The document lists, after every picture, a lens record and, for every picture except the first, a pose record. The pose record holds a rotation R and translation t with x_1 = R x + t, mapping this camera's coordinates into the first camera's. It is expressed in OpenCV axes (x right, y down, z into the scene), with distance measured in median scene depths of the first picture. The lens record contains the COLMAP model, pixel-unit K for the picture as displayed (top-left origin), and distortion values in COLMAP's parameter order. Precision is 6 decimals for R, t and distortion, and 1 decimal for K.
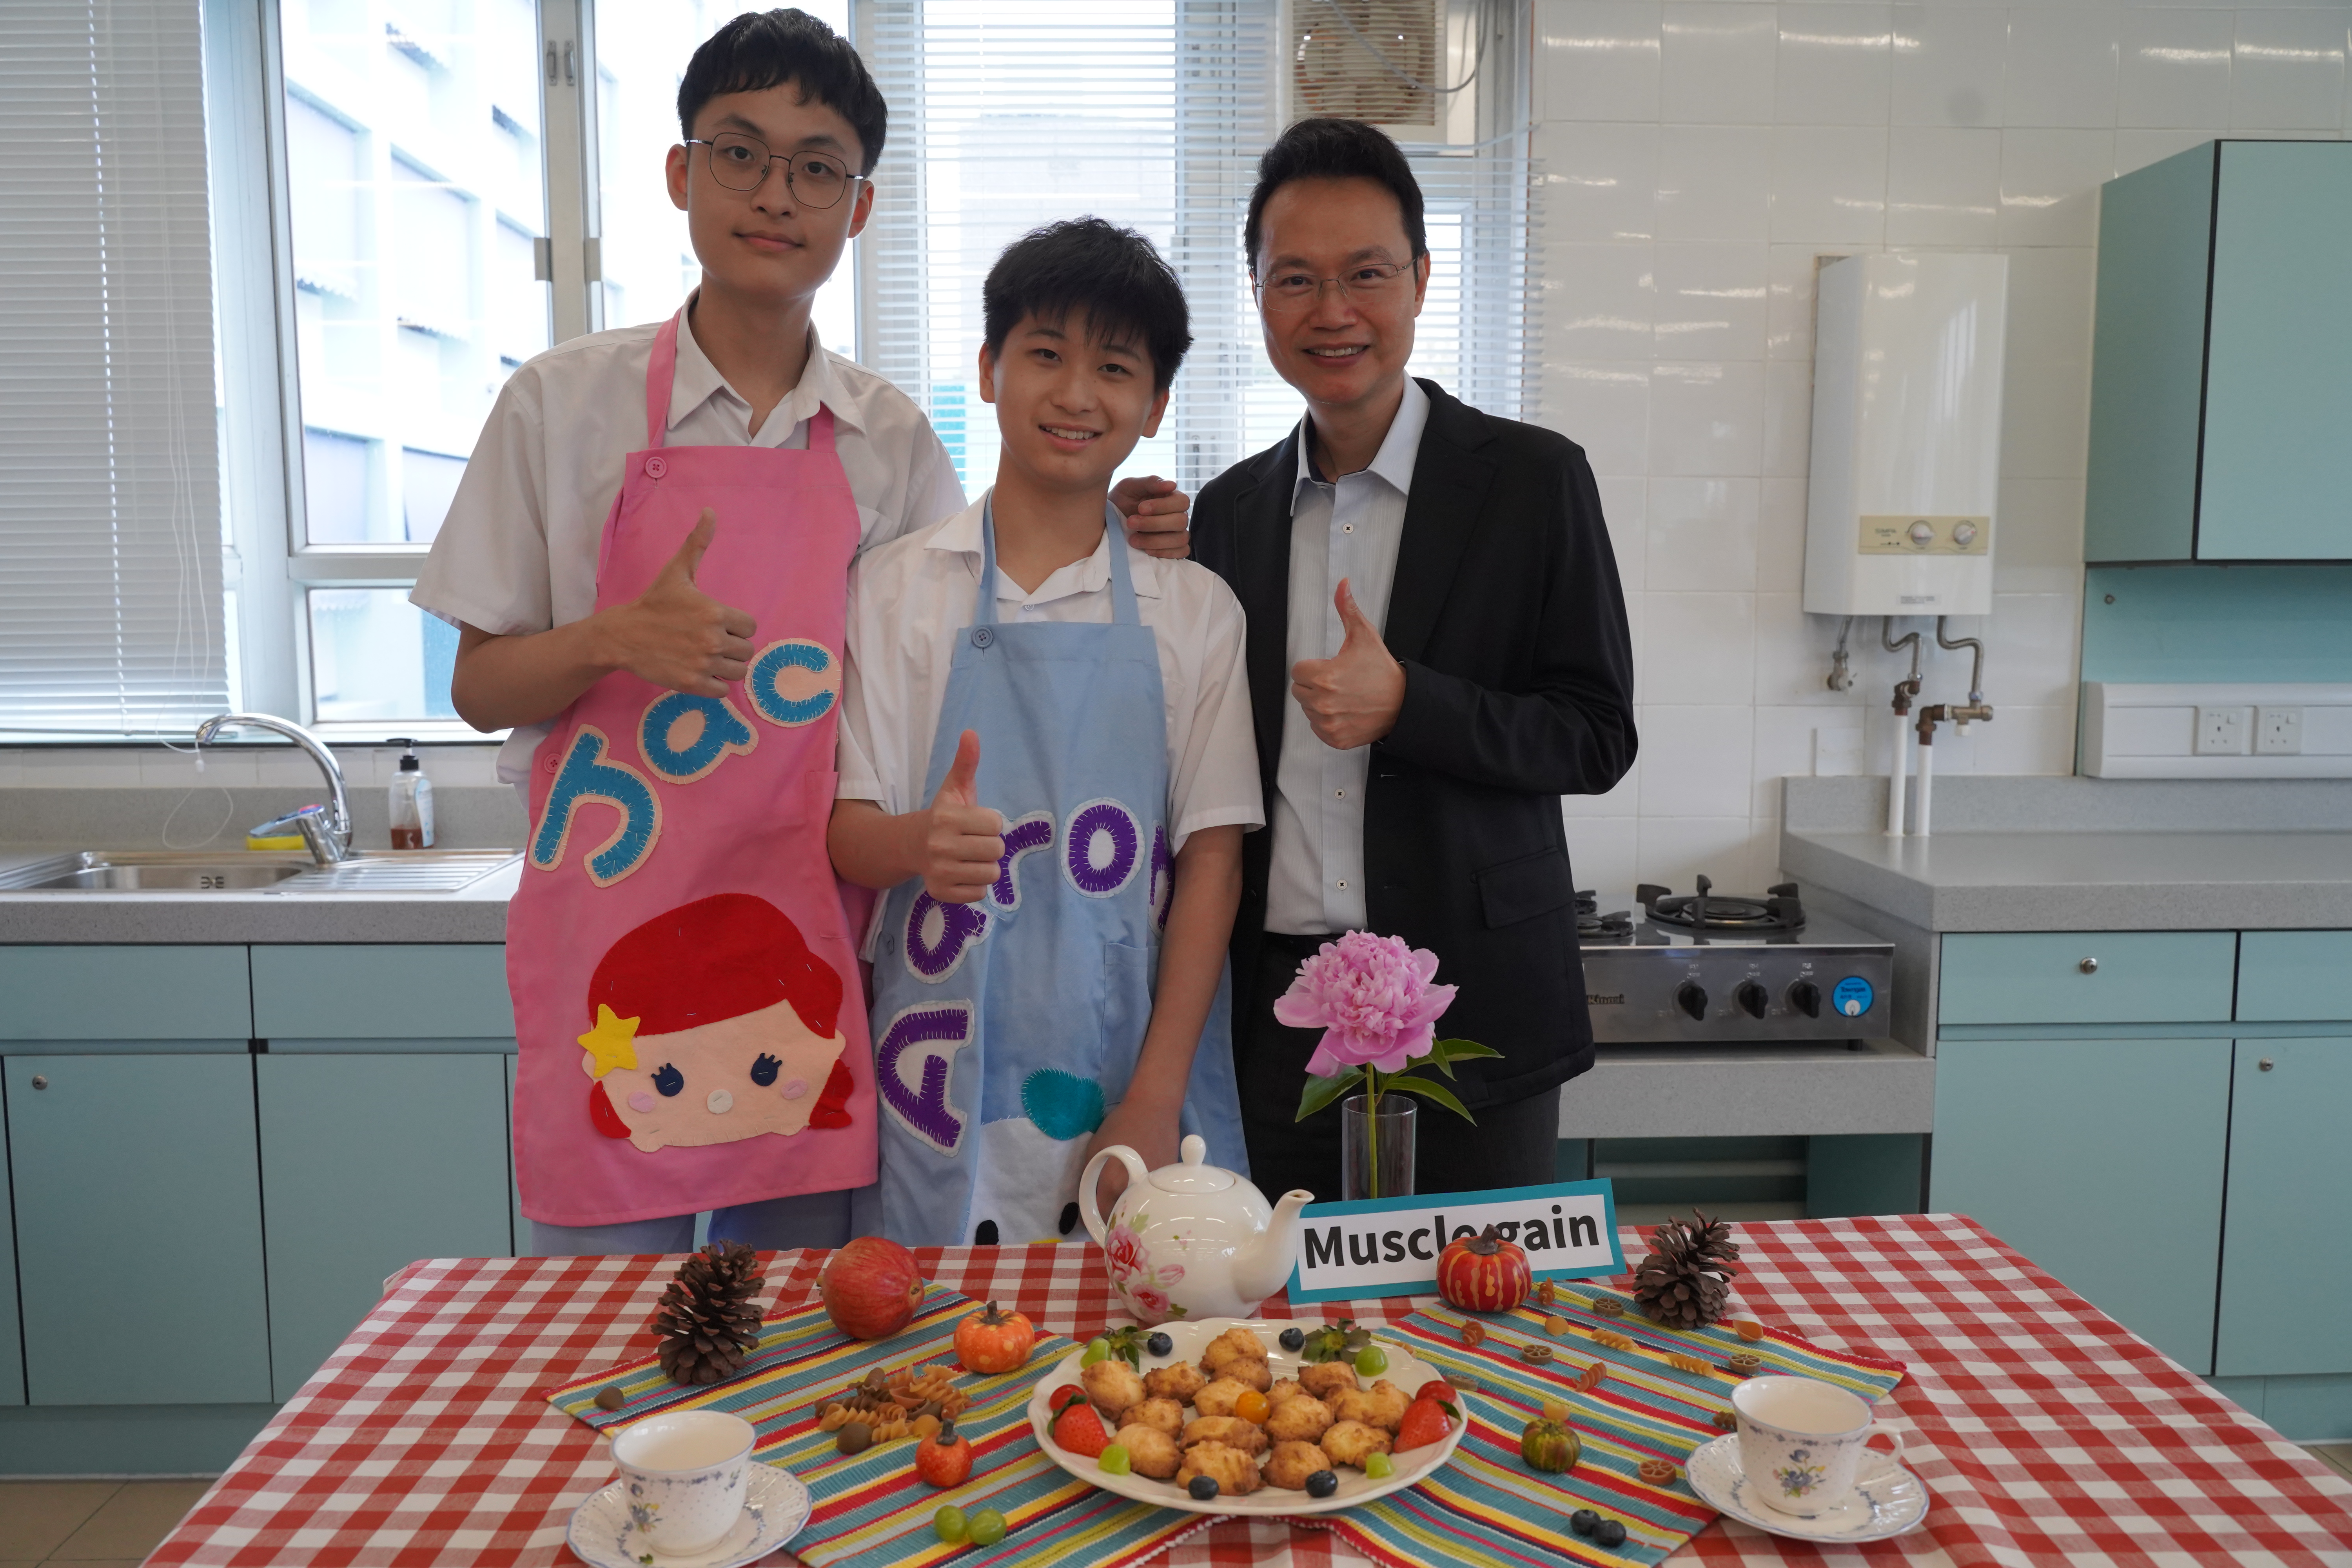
lens RADIAL K [[1872.7, 0, 1173.6], [0, 1872.7, 790.9], [0, 0, 1]] dist [-0.016566, 0.014748]
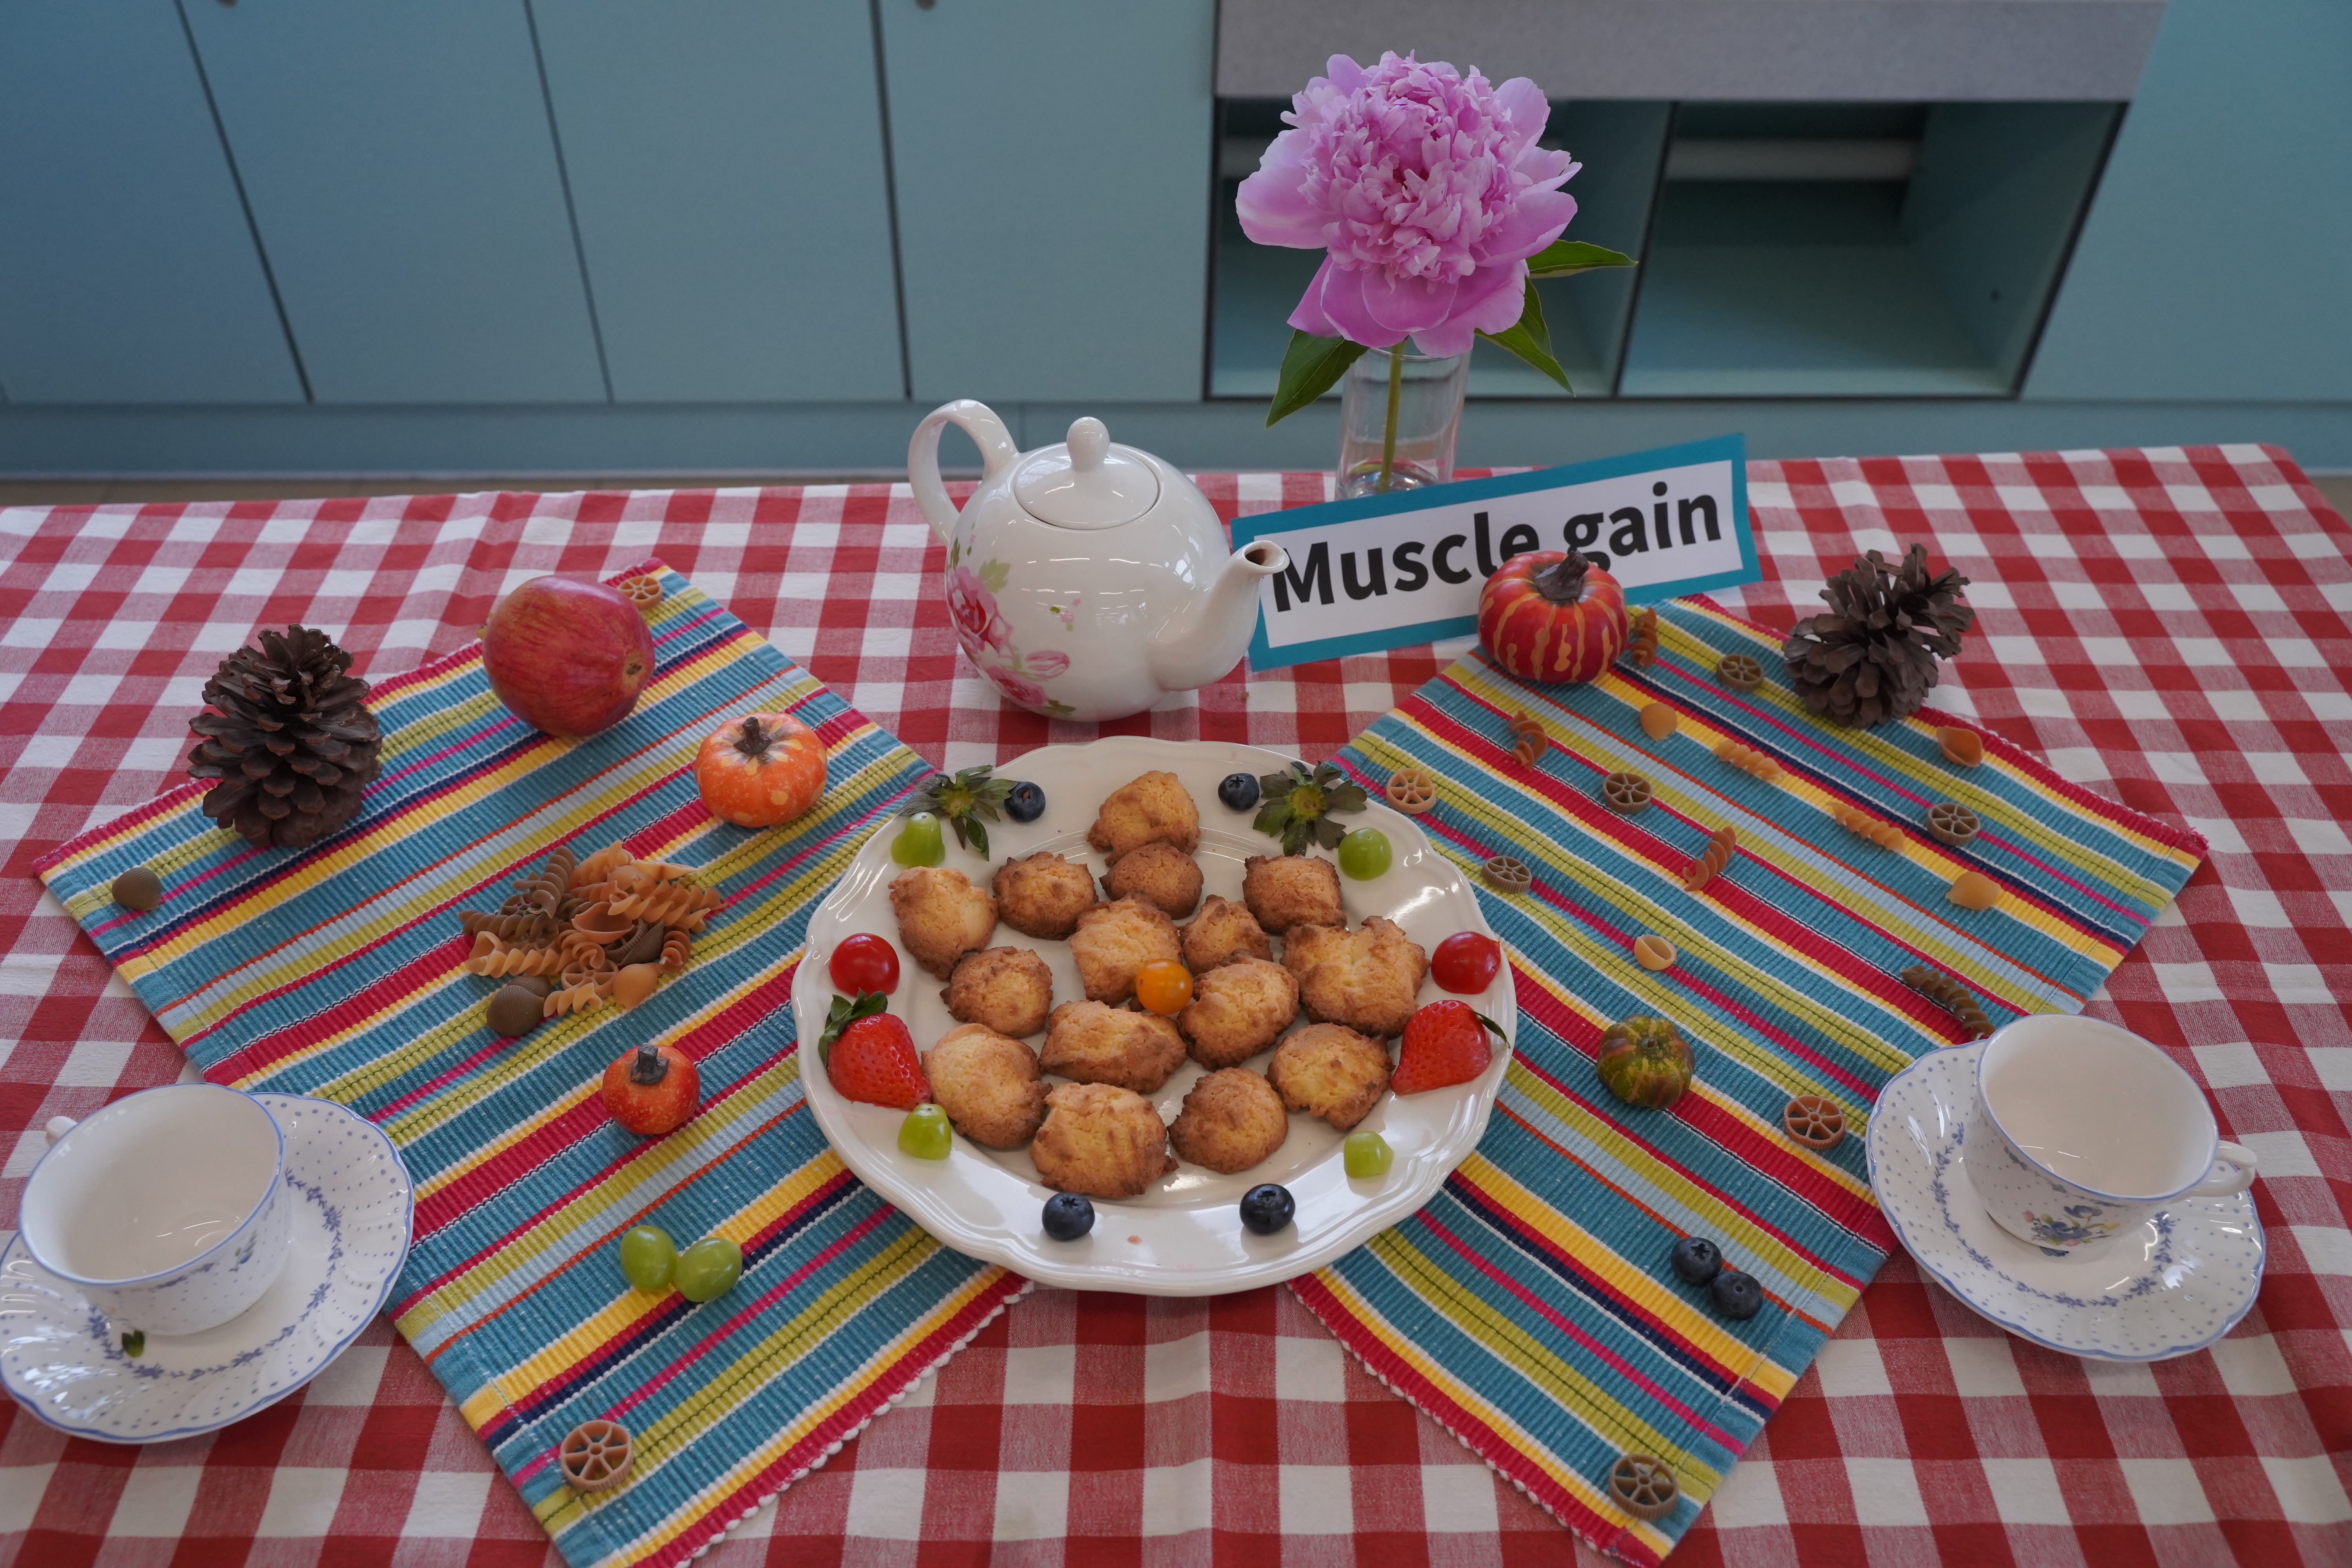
lens RADIAL K [[1872.7, 0, 1178.2], [0, 1872.7, 782.3], [0, 0, 1]] dist [-0.016566, 0.014748]
pose [[0.999735, 0.014424, 0.017949, 0.031015], [-0.022302, 0.800441, 0.598997, -0.077073], [-0.005727, -0.599238, 0.800550, 0.491525]]
